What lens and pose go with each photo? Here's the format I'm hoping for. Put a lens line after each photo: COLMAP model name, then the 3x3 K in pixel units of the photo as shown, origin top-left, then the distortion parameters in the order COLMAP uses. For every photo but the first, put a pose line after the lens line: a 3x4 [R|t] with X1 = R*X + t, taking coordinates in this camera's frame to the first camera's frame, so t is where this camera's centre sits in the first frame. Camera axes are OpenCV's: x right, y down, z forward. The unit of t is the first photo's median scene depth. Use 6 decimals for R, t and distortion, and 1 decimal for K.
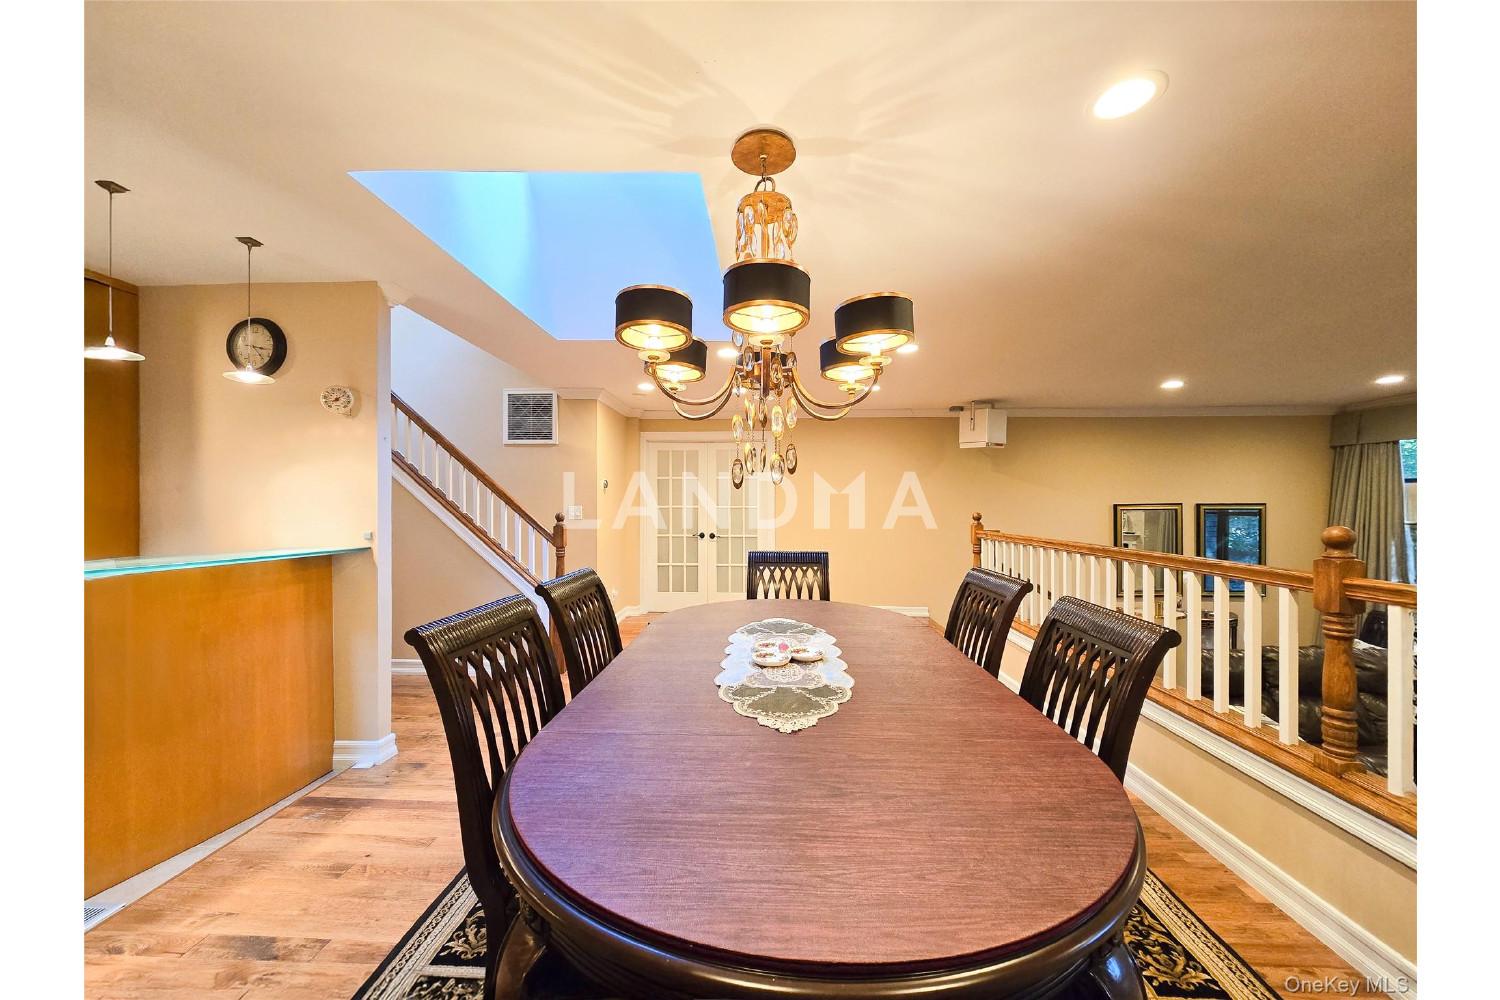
lens RADIAL K [[546.7, 0, 747.2], [0, 546.7, 507.1], [0, 0, 1]] dist [-0.004047, 0.000109]
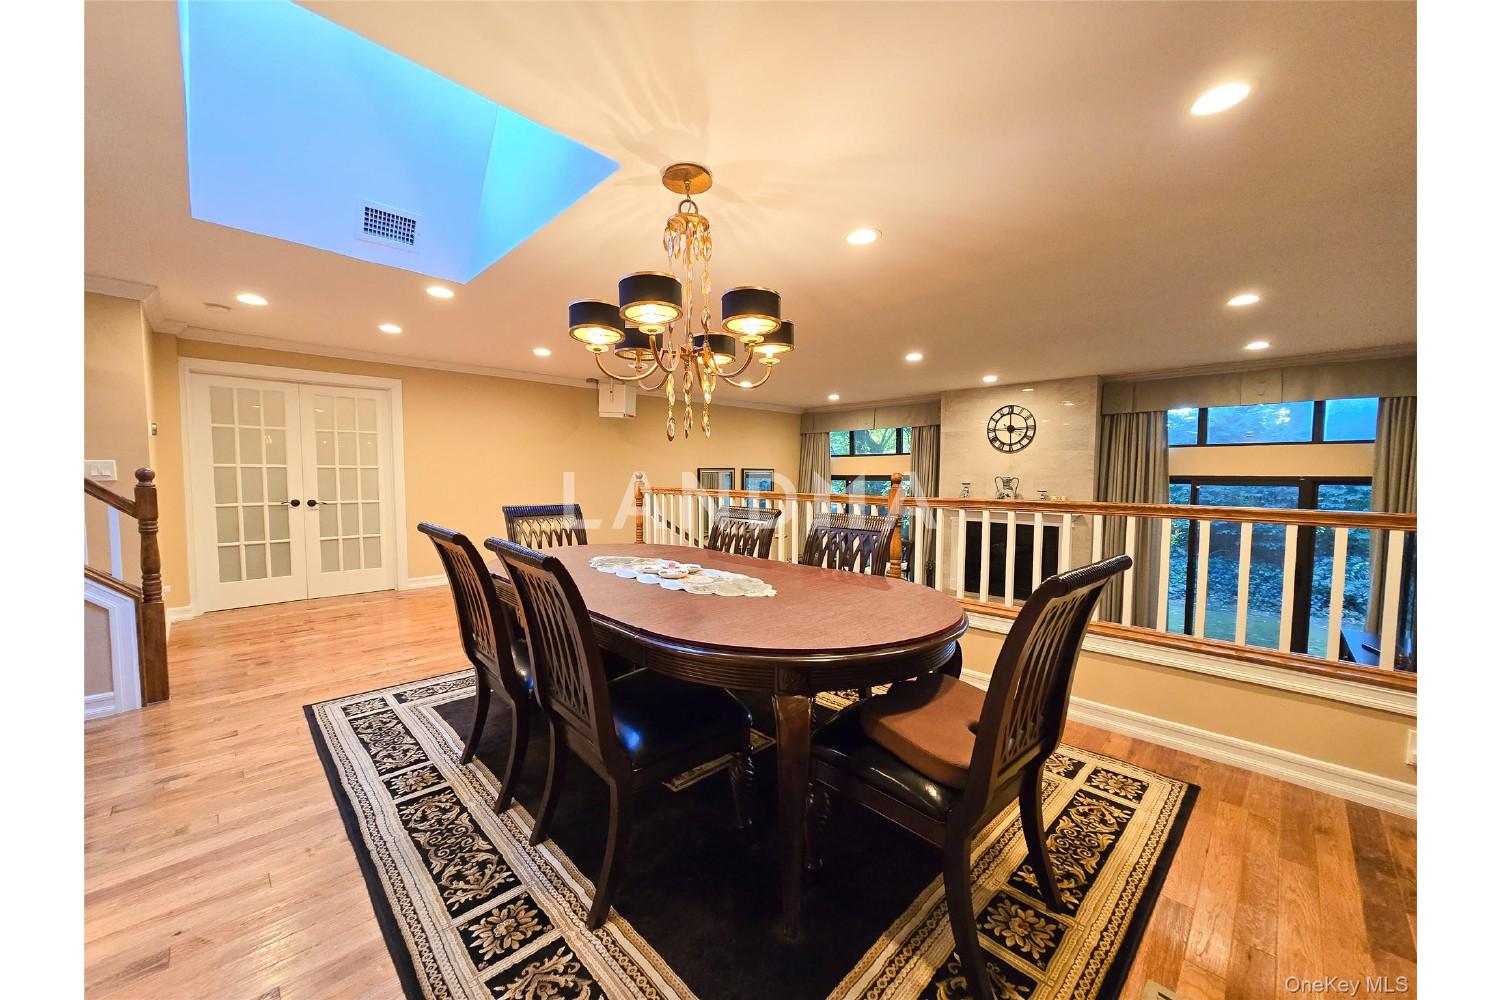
lens RADIAL K [[558.2, 0, 745.0], [0, 558.2, 479.1], [0, 0, 1]] dist [-0.003180, 0.000128]
pose [[0.684365, -0.004456, 0.729126, -0.453624], [-0.002891, 0.999957, 0.008825, 0.020755], [-0.729133, -0.008147, 0.684323, -0.026039]]
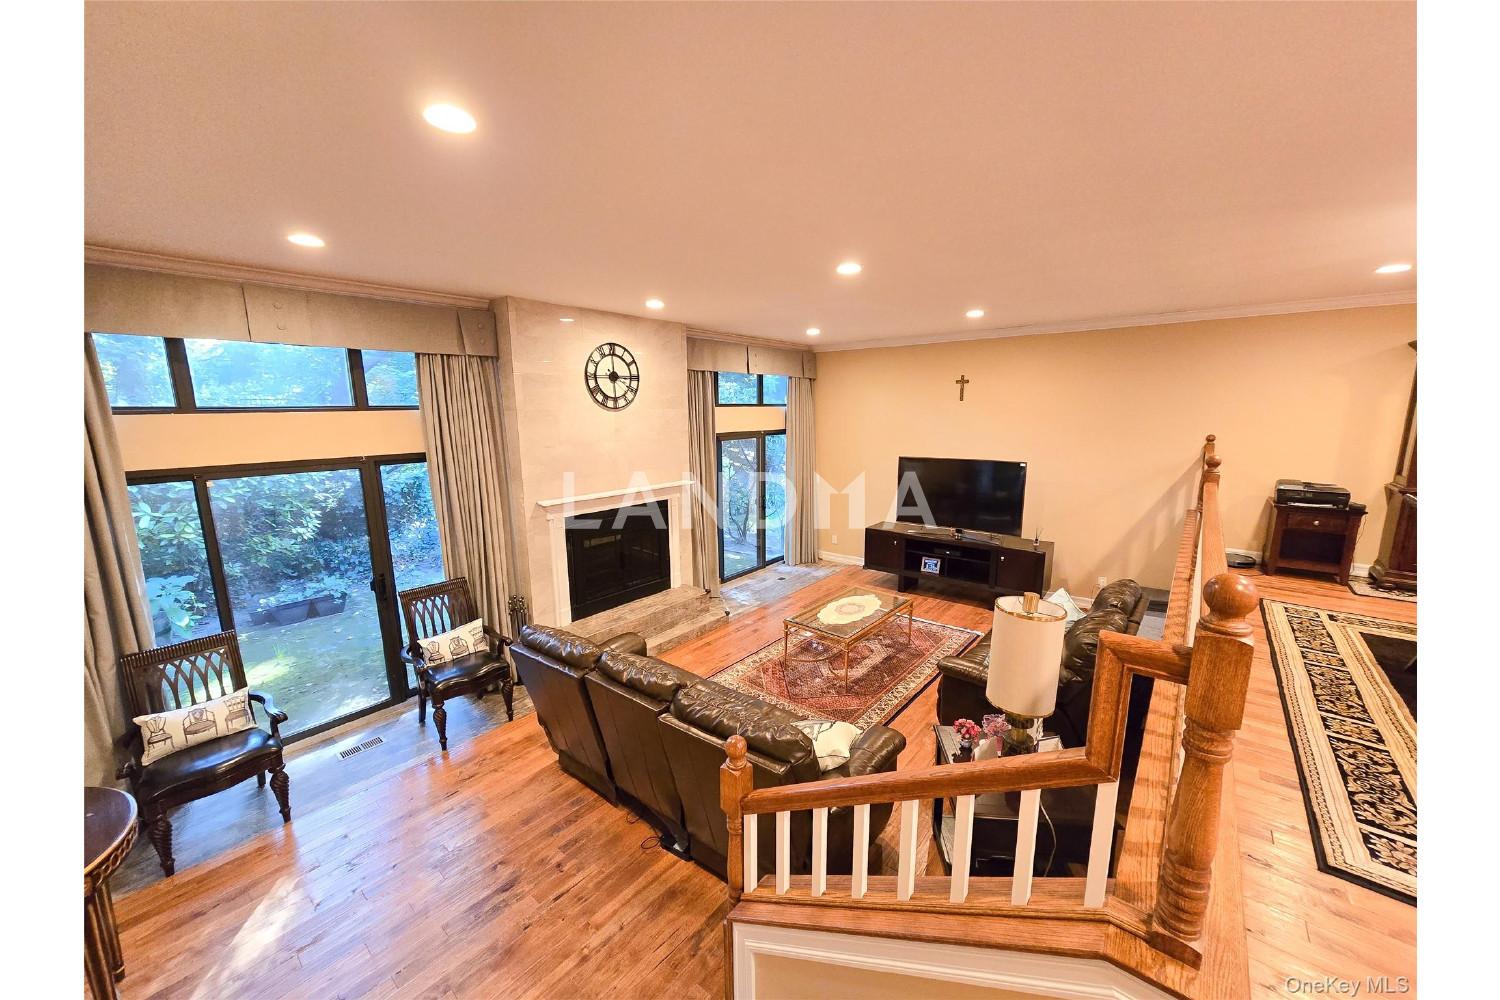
lens RADIAL K [[546.7, 0, 747.2], [0, 546.7, 507.1], [0, 0, 1]] dist [-0.004047, 0.000109]
pose [[-0.794666, -0.099775, 0.598792, 0.635045], [0.010105, 0.984089, 0.177387, -0.070788], [-0.606963, 0.147014, -0.781014, 1.802179]]
